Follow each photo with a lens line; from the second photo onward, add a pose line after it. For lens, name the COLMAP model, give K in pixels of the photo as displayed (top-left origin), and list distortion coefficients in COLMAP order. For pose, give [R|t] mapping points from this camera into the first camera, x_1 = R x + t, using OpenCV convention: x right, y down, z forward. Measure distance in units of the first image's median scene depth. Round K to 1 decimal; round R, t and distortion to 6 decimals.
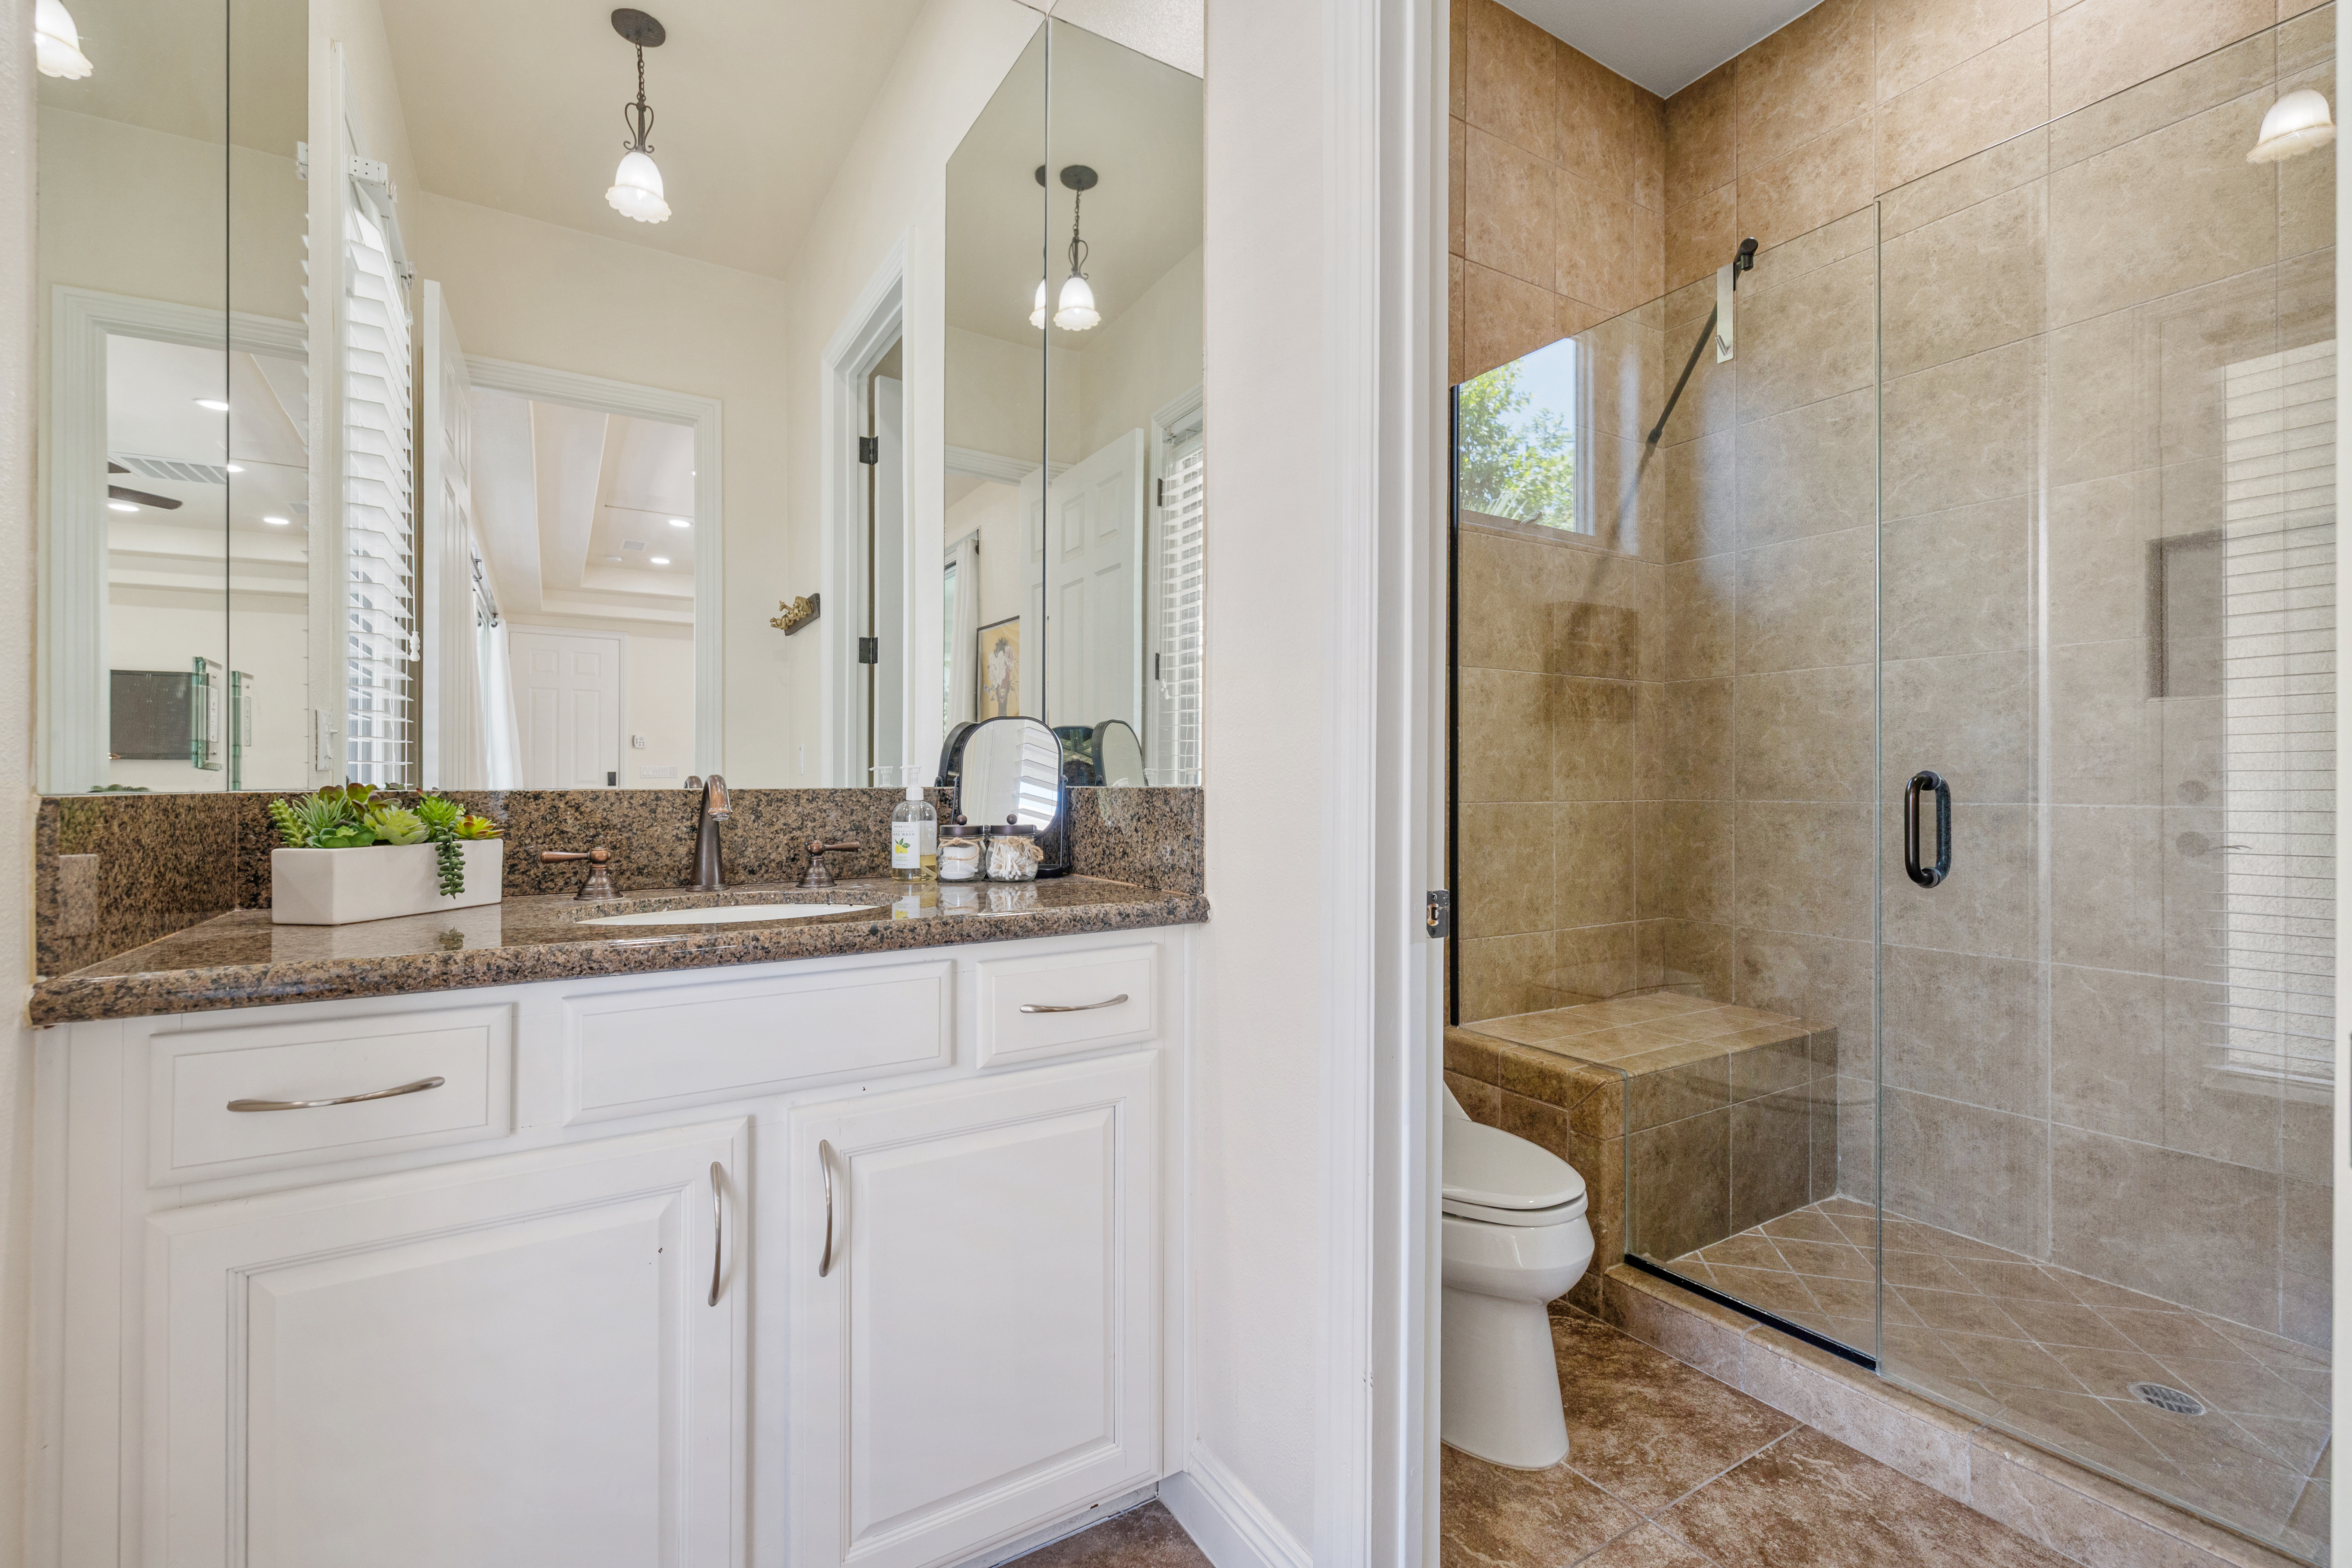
lens RADIAL K [[1009.9, 0, 1174.0], [0, 1009.9, 776.9], [0, 0, 1]] dist [0.002467, -0.000512]
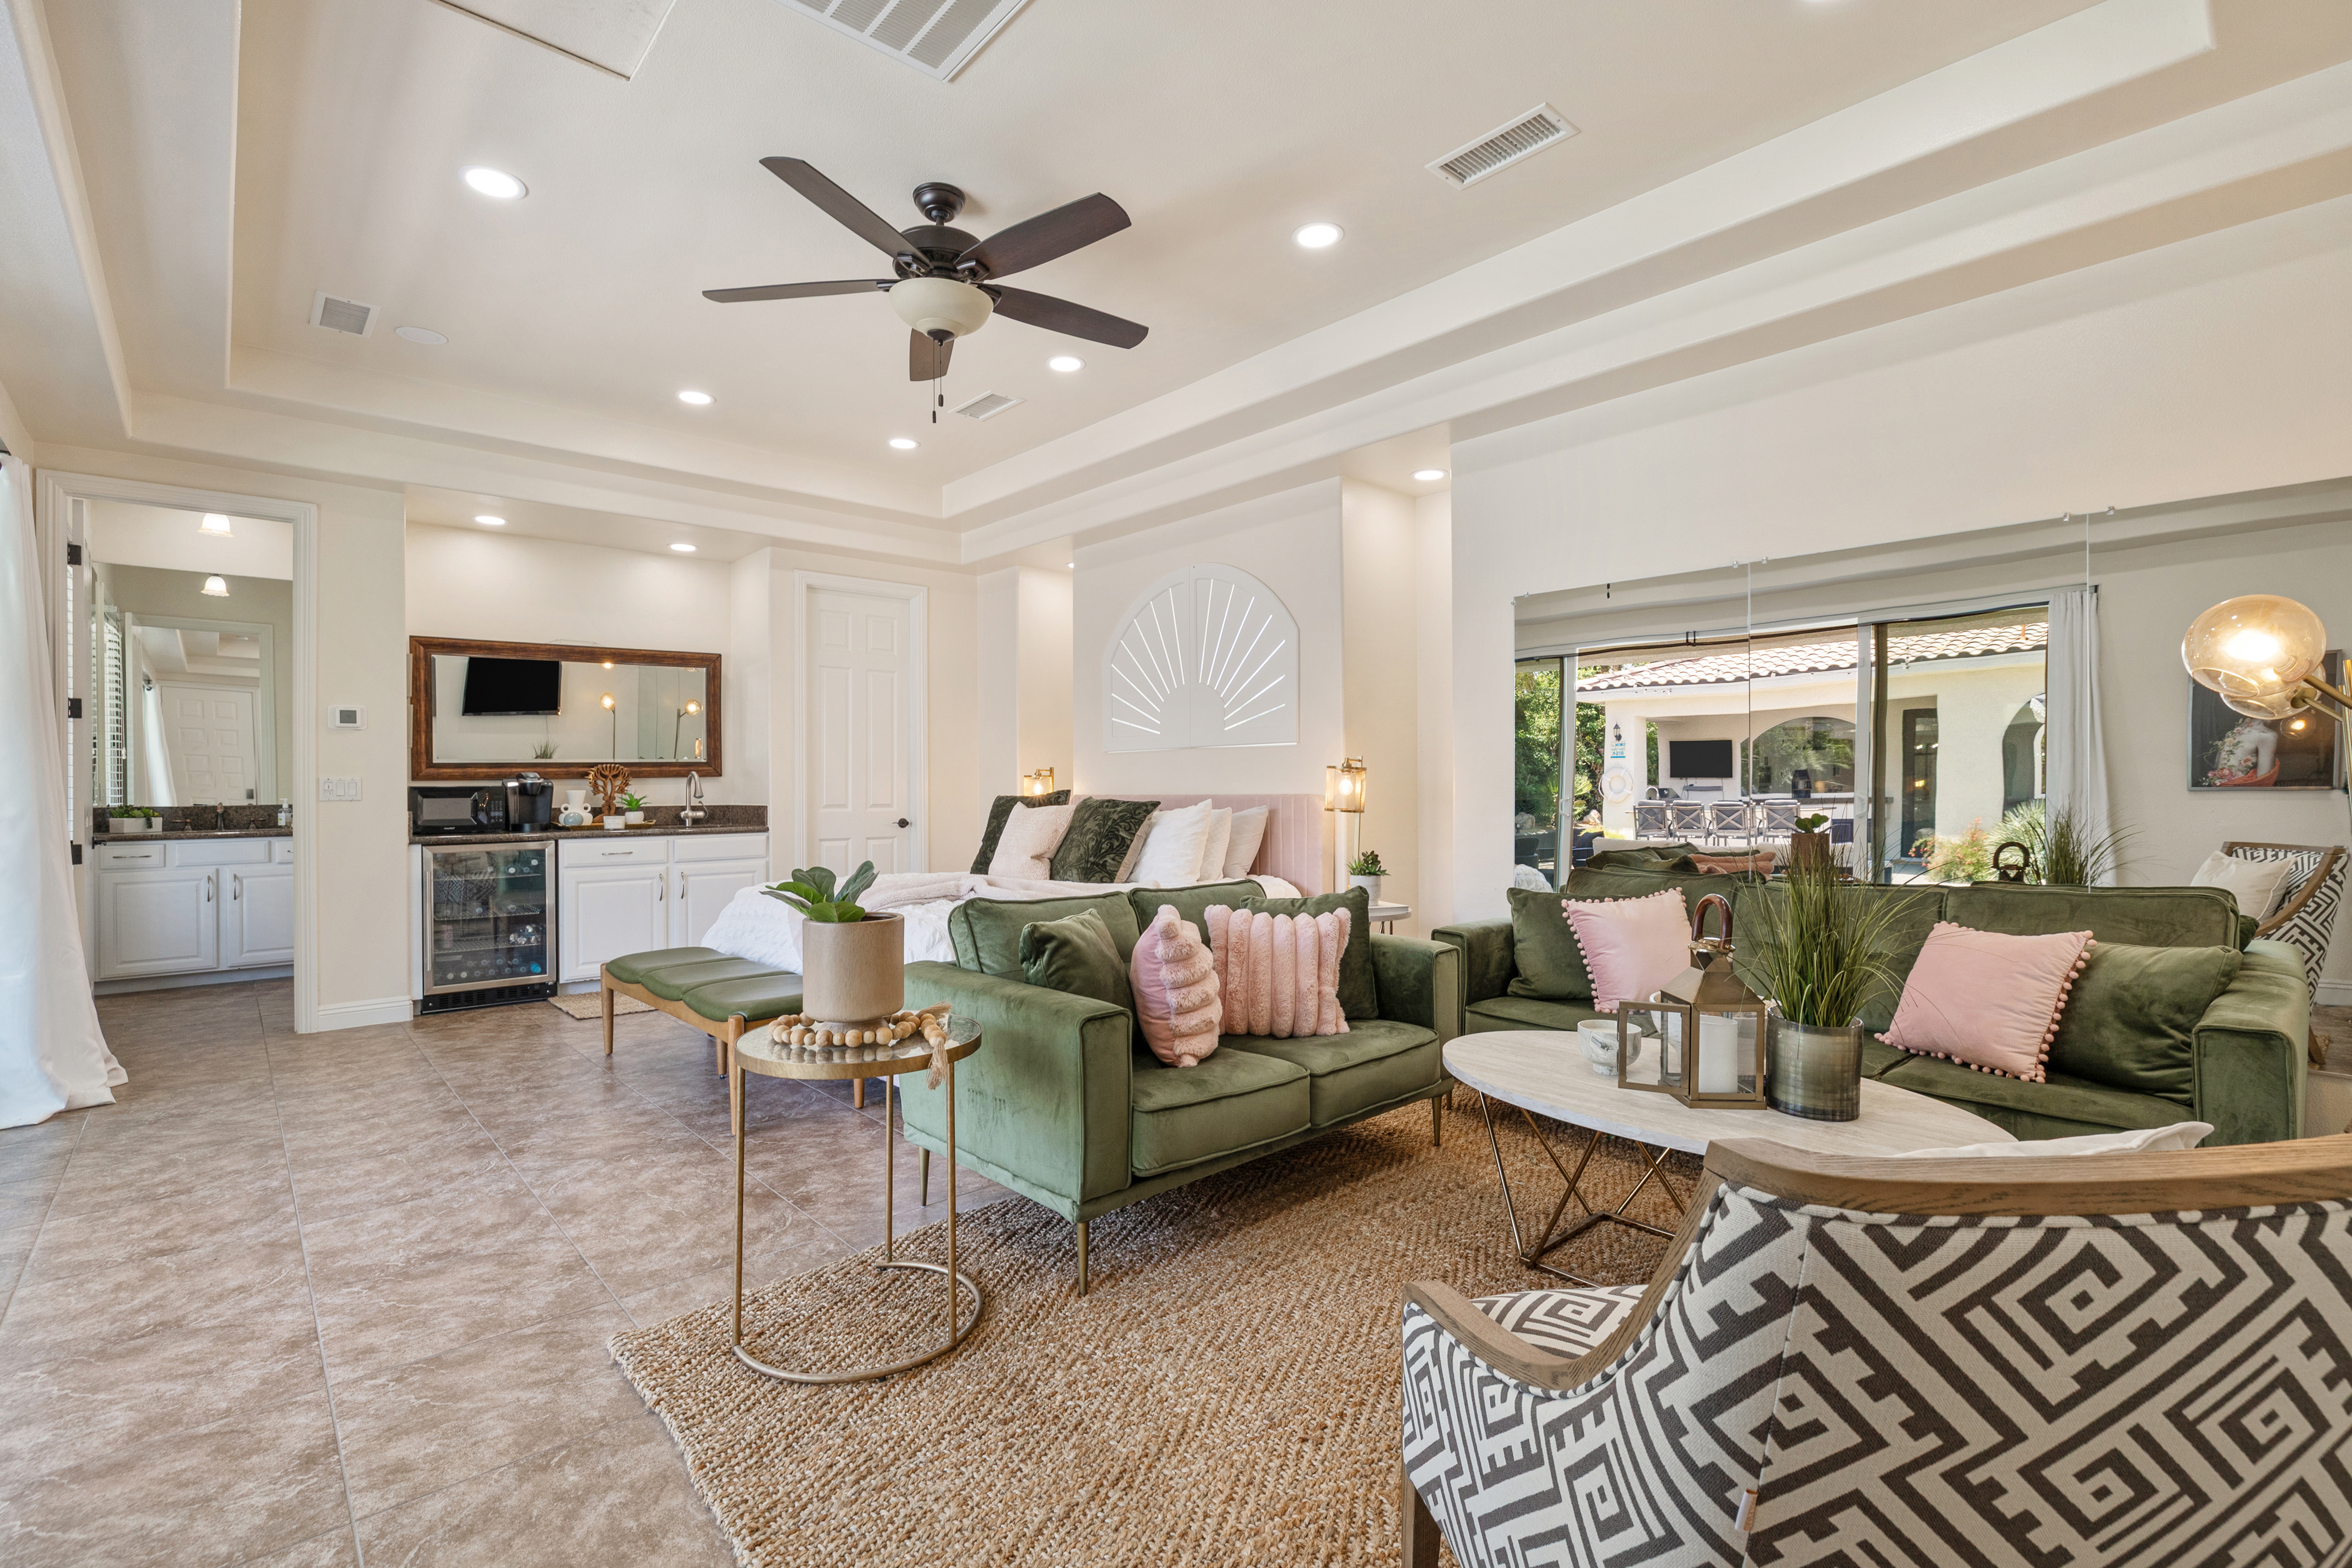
lens RADIAL K [[1074.2, 0, 1192.4], [0, 1074.2, 786.0], [0, 0, 1]] dist [-0.011784, 0.002176]
pose [[0.982299, -0.006945, 0.187188, 3.206885], [0.006166, 0.999970, 0.004744, -0.076781], [-0.187216, -0.003506, 0.982313, -4.897328]]
